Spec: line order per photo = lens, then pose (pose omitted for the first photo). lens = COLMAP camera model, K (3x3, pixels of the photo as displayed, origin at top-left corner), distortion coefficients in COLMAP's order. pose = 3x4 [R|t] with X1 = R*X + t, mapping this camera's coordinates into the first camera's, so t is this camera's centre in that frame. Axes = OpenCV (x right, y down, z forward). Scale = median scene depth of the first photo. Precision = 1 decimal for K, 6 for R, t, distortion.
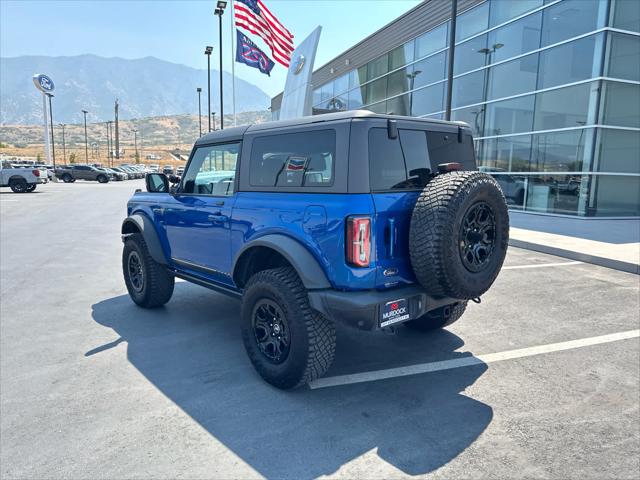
lens RADIAL K [[452.0, 0, 322.0], [0, 452.0, 240.3], [0, 0, 1]] dist [0.043730, -0.052028]
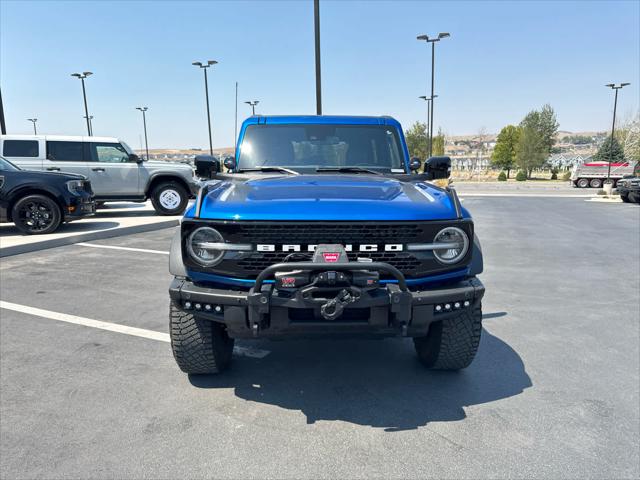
lens RADIAL K [[452.0, 0, 323.3], [0, 452.0, 242.1], [0, 0, 1]] dist [0.043730, -0.052028]
pose [[-0.765674, -0.109360, 0.633864, -0.932356], [0.098319, 0.953963, 0.283350, -0.318016], [-0.635670, 0.279275, -0.719673, 2.217628]]
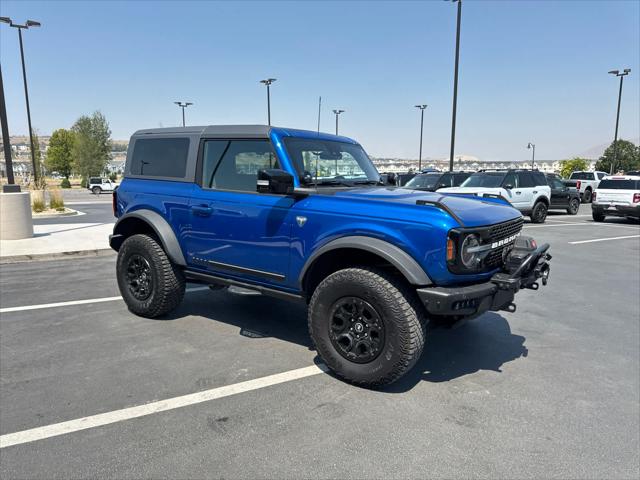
lens RADIAL K [[452.0, 0, 322.6], [0, 452.0, 244.2], [0, 0, 1]] dist [0.043730, -0.052028]
pose [[-0.974900, 0.024329, -0.221311, 0.080687], [-0.044649, 0.952456, 0.301386, -0.377186], [0.218121, 0.303702, -0.927463, 2.526579]]
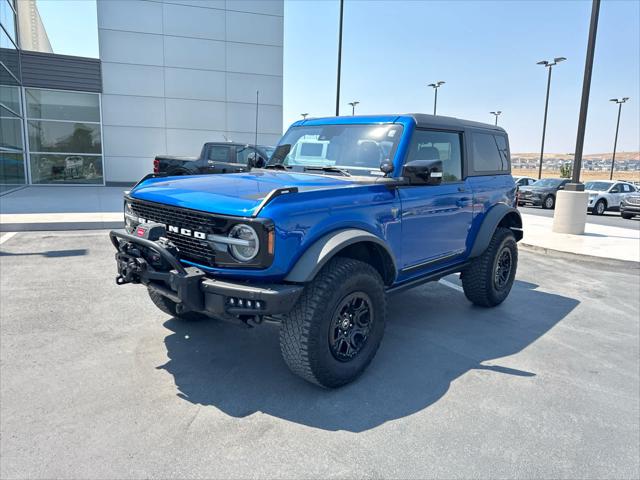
lens RADIAL K [[452.0, 0, 326.3], [0, 452.0, 240.3], [0, 0, 1]] dist [0.043730, -0.052028]
pose [[-0.115579, -0.178501, 0.977128, -1.346256], [0.110413, 0.975315, 0.191230, -0.218328], [-0.987143, 0.129990, -0.093017, 1.522797]]
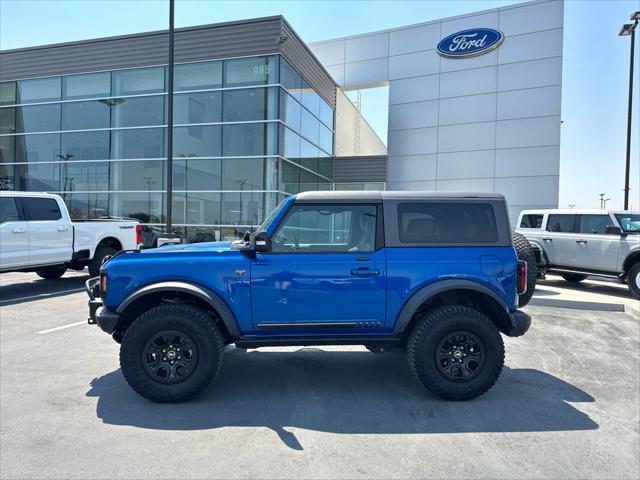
lens RADIAL K [[452.0, 0, 323.7], [0, 452.0, 238.9], [0, 0, 1]] dist [0.043730, -0.052028]
pose [[0.600128, -0.011615, 0.799819, -1.214967], [0.100222, 0.993107, -0.060778, -0.077652], [-0.793600, 0.116634, 0.597156, 0.452170]]
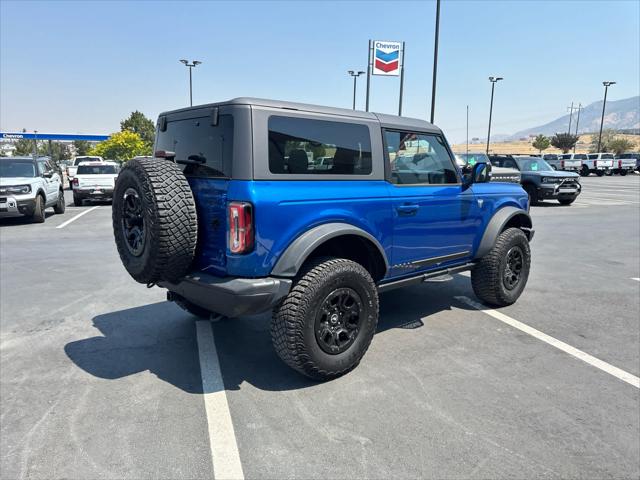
lens RADIAL K [[452.0, 0, 324.7], [0, 452.0, 234.9], [0, 0, 1]] dist [0.043730, -0.052028]
pose [[0.004737, 0.157932, -0.987439, 1.144314], [-0.158230, 0.975128, 0.155204, -0.173738], [0.987391, 0.155507, 0.029609, 1.169573]]
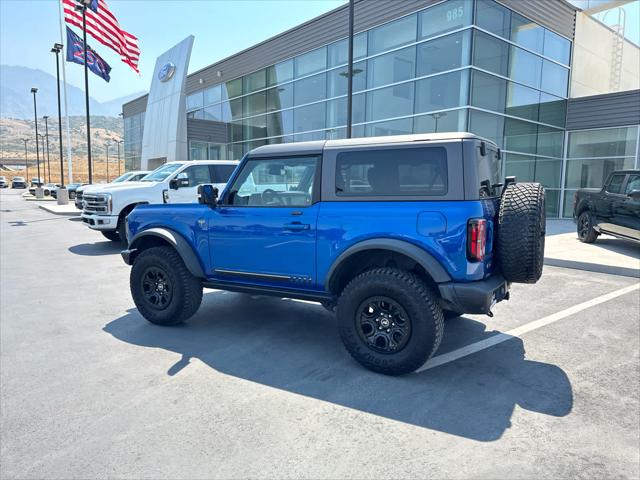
lens RADIAL K [[452.0, 0, 322.0], [0, 452.0, 239.2], [0, 0, 1]] dist [0.043730, -0.052028]
pose [[0.943834, -0.037947, 0.328233, -0.549949], [0.047313, 0.998668, -0.020594, 0.004259], [-0.327014, 0.034967, 0.944372, -0.011599]]
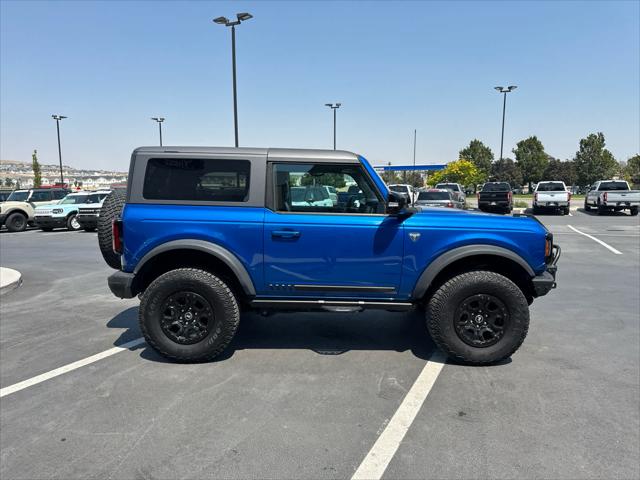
lens RADIAL K [[452.0, 0, 323.1], [0, 452.0, 237.6], [0, 0, 1]] dist [0.043730, -0.052028]
pose [[-0.674485, 0.081115, -0.733819, 0.871201], [-0.112932, 0.970914, 0.211123, -0.337831], [0.729600, 0.225271, -0.645707, 2.160922]]
